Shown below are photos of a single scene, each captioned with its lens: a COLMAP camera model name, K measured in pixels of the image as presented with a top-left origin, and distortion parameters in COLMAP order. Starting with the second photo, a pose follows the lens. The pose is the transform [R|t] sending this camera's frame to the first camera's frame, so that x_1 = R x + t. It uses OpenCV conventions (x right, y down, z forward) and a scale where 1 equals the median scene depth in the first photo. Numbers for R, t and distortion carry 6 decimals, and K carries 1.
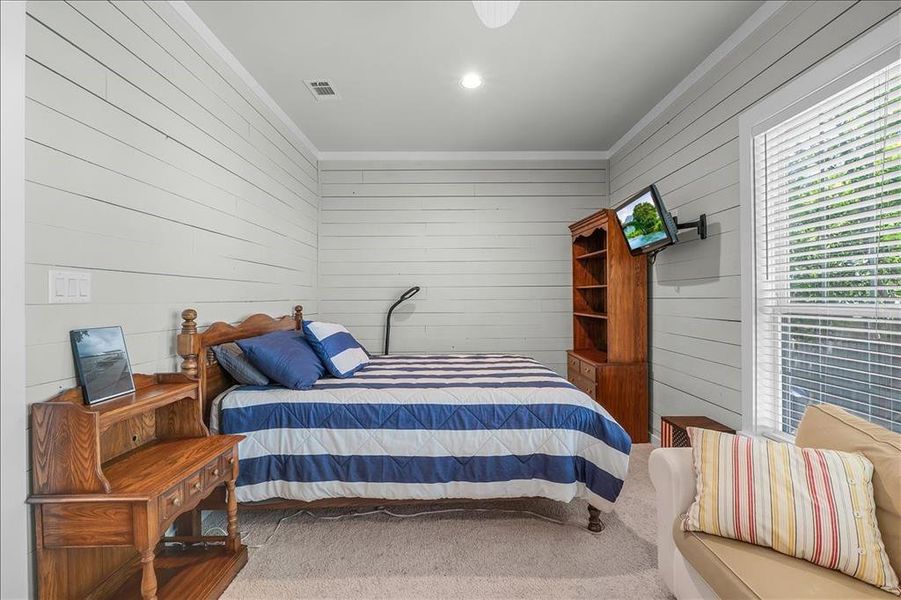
lens RADIAL K [[392.9, 0, 451.3], [0, 392.9, 299.4], [0, 0, 1]] dist [-0.008969, 0.000291]
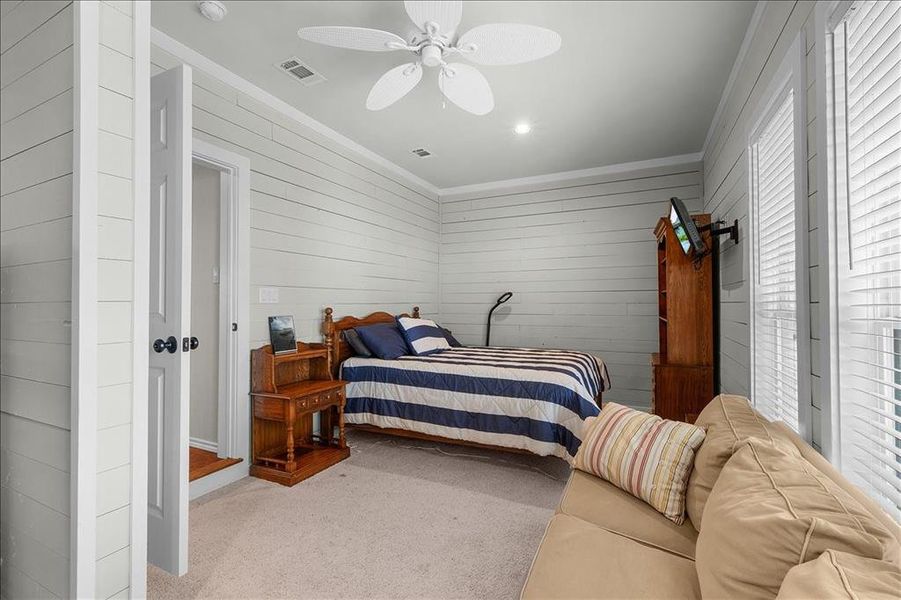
lens RADIAL K [[392.9, 0, 457.7], [0, 392.9, 301.0], [0, 0, 1]] dist [-0.008969, 0.000291]
pose [[0.901366, 0.000797, -0.433057, 0.596283], [-0.003865, 0.999973, -0.006206, 0.004366], [0.433040, 0.007268, 0.901345, -0.314185]]
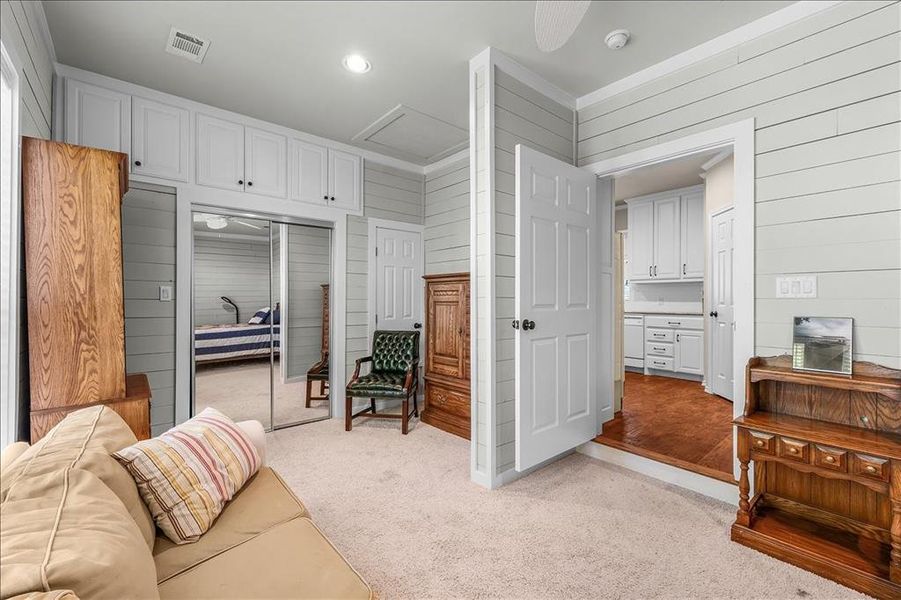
lens RADIAL K [[392.9, 0, 451.6], [0, 392.9, 299.5], [0, 0, 1]] dist [-0.008969, 0.000291]
pose [[-0.764281, 0.005831, -0.644857, 0.707251], [0.002798, 0.999980, 0.005726, 0.002437], [0.644877, 0.002572, -0.764282, 0.952569]]
